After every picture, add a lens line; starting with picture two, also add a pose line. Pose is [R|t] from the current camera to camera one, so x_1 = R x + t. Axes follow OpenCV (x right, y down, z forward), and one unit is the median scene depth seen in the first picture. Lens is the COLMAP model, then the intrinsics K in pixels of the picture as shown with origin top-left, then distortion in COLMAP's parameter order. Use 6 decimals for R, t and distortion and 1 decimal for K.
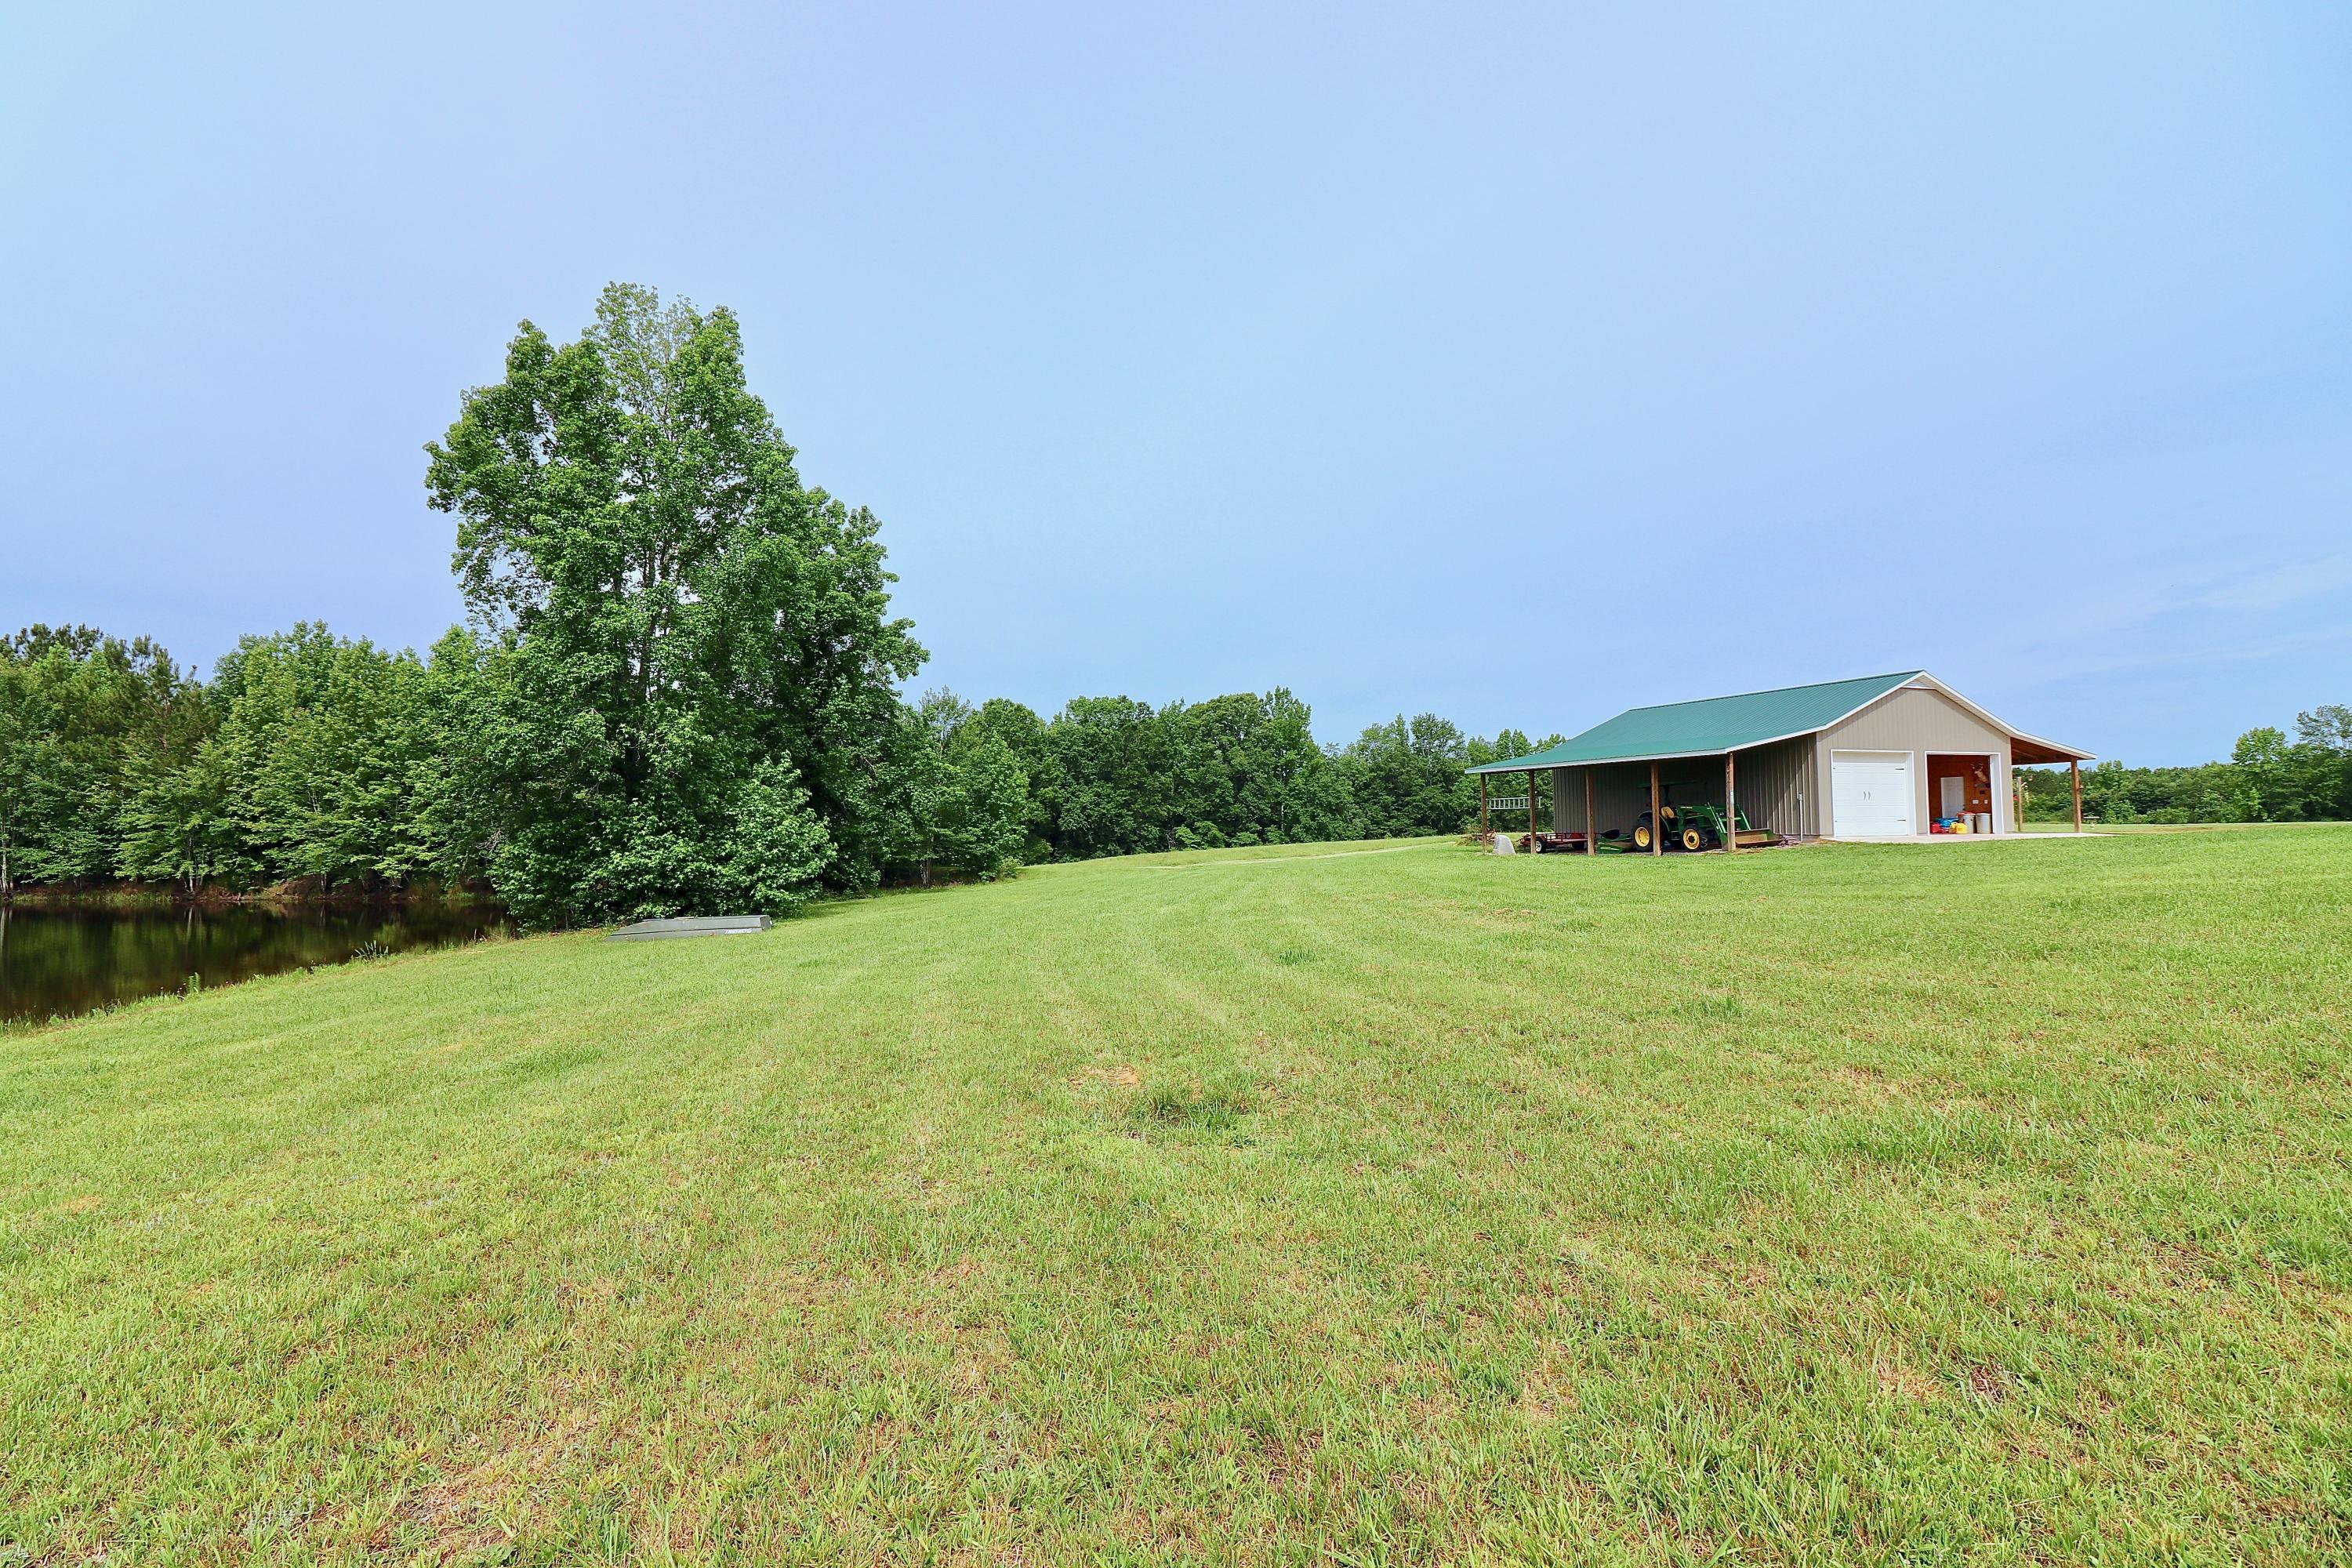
lens RADIAL K [[1080.9, 0, 1150.9], [0, 1080.9, 806.0], [0, 0, 1]] dist [-0.001038, -0.013082]
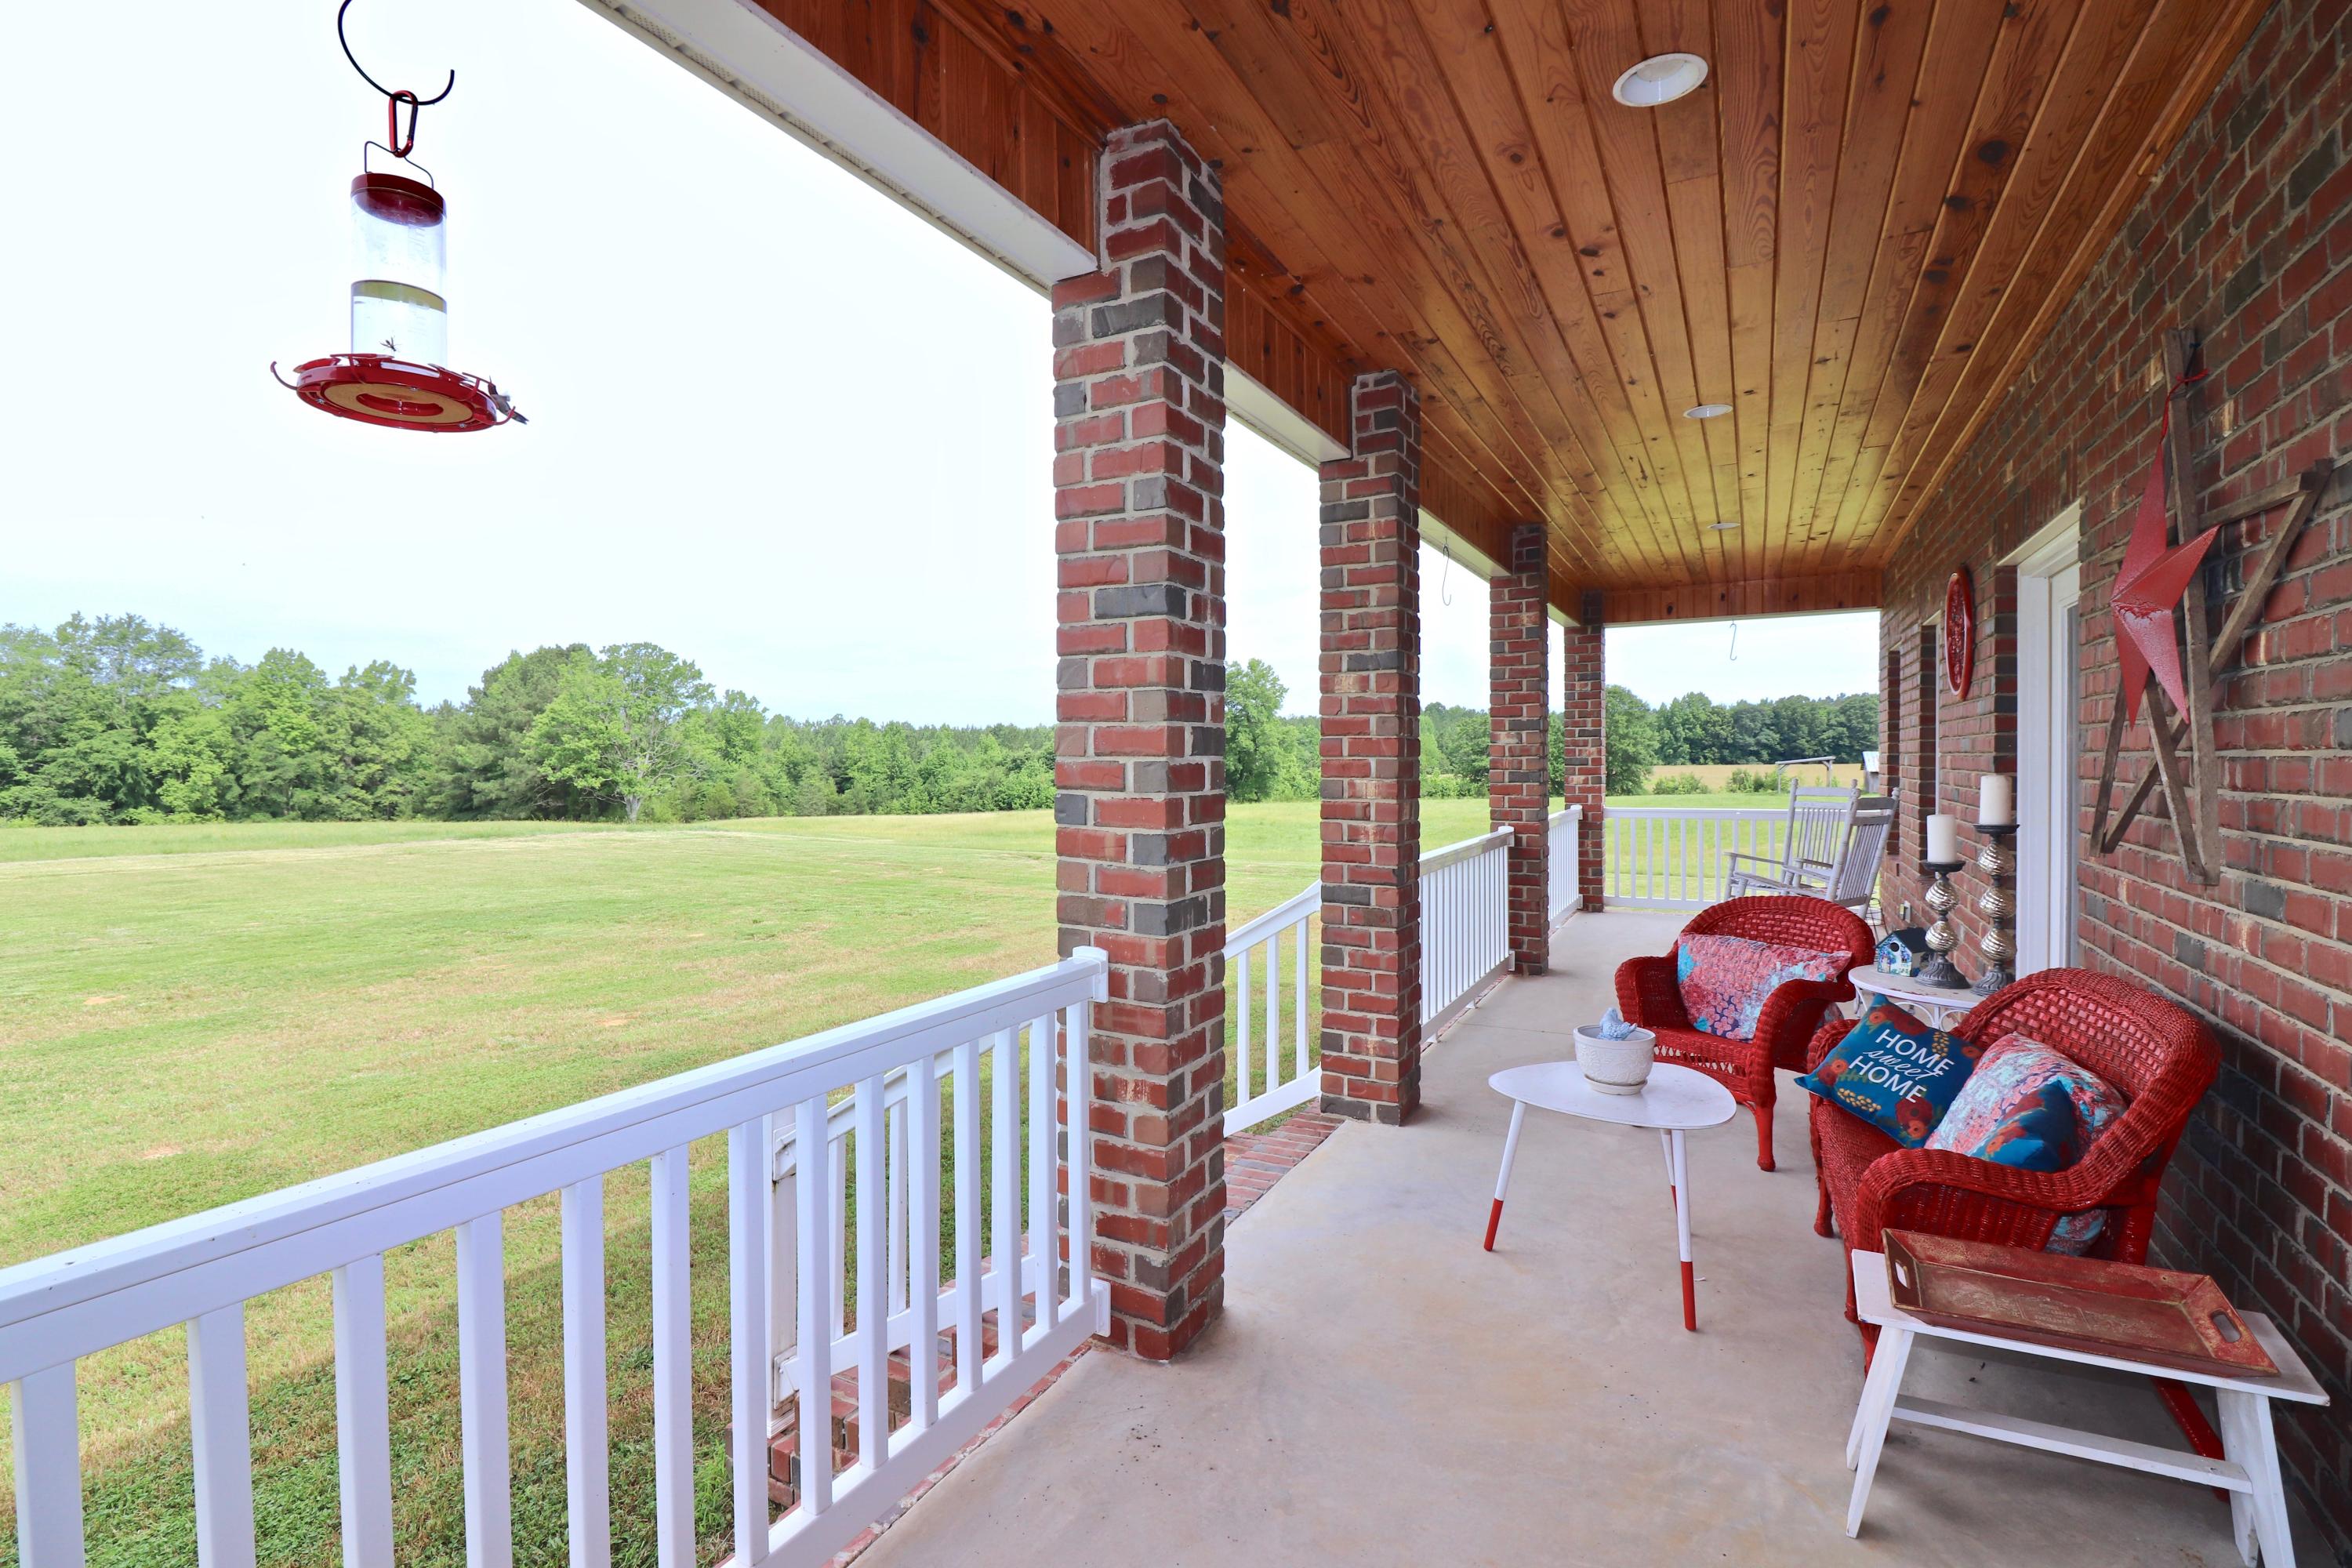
lens RADIAL K [[1080.9, 0, 1145.6], [0, 1080.9, 766.0], [0, 0, 1]] dist [-0.001038, -0.013082]
pose [[0.745347, 0.000806, 0.666676, 0.313251], [-0.013093, 0.999824, 0.013429, -0.015290], [-0.666548, -0.018738, 0.745227, 0.164388]]
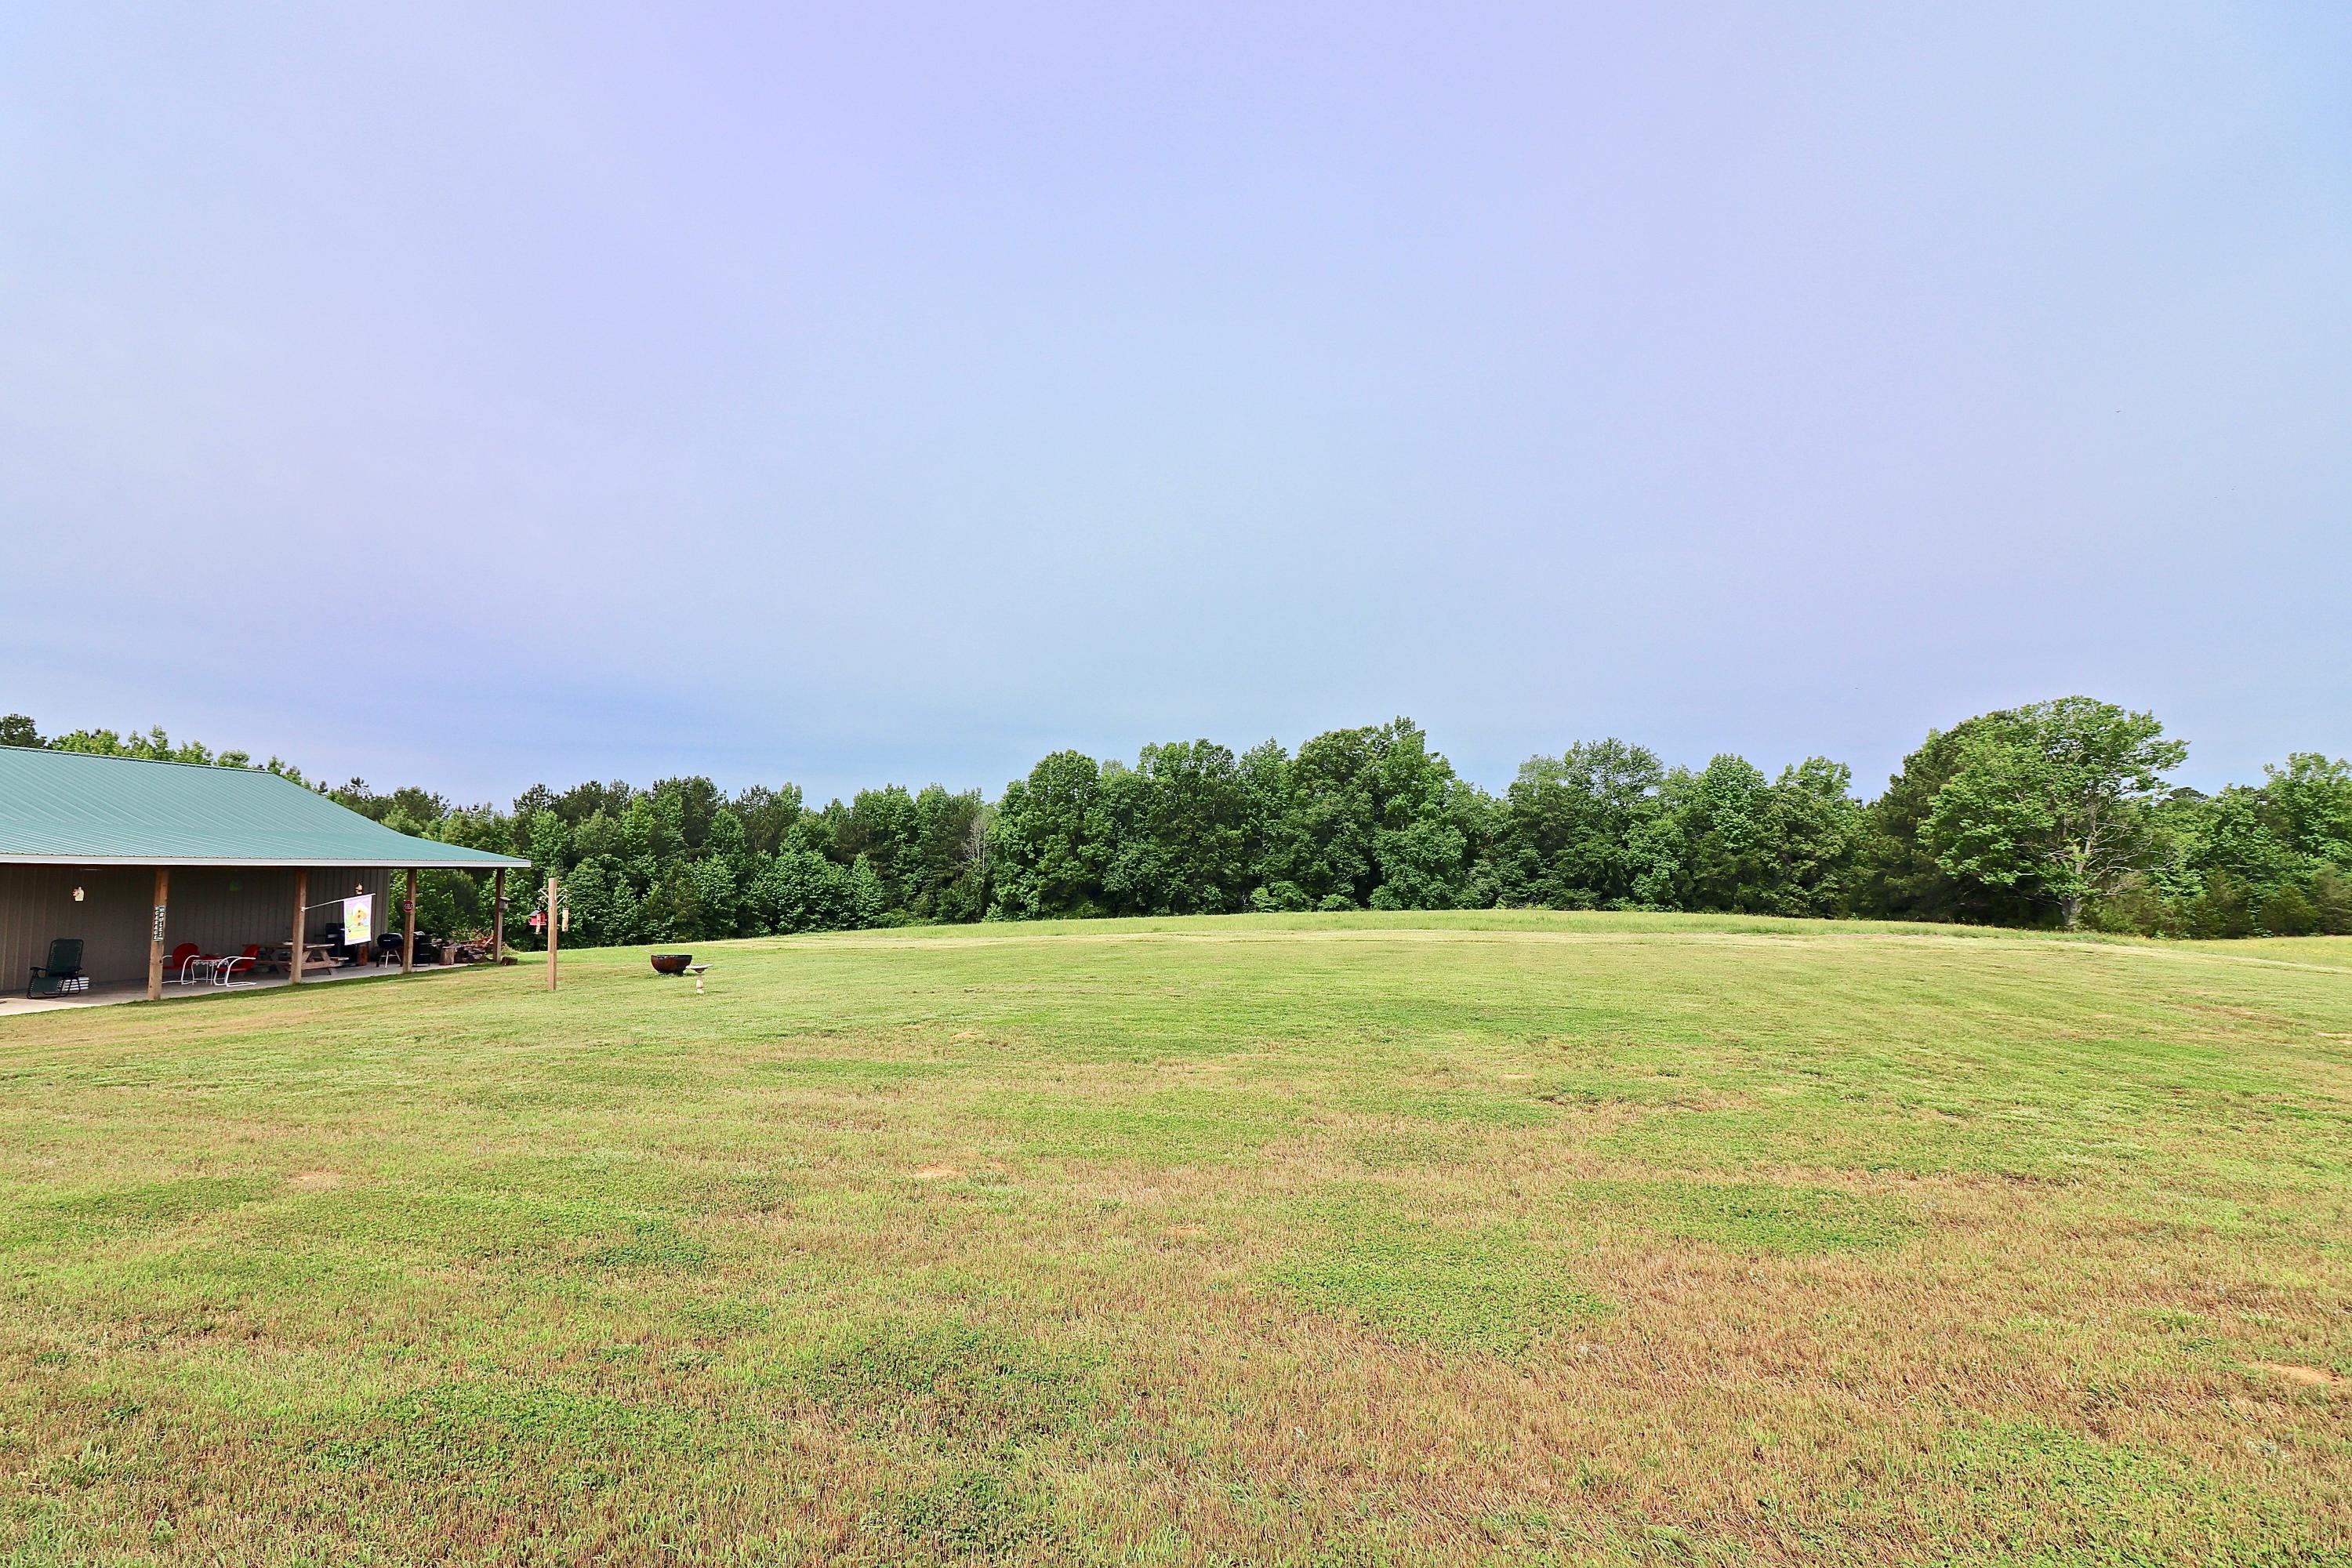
lens RADIAL K [[1080.9, 0, 1145.7], [0, 1080.9, 770.8], [0, 0, 1]] dist [-0.001038, -0.013082]
pose [[0.879747, -0.043272, -0.473469, 0.362703], [0.009635, 0.997268, -0.073241, -0.011270], [0.475345, 0.059871, 0.877760, 0.199776]]
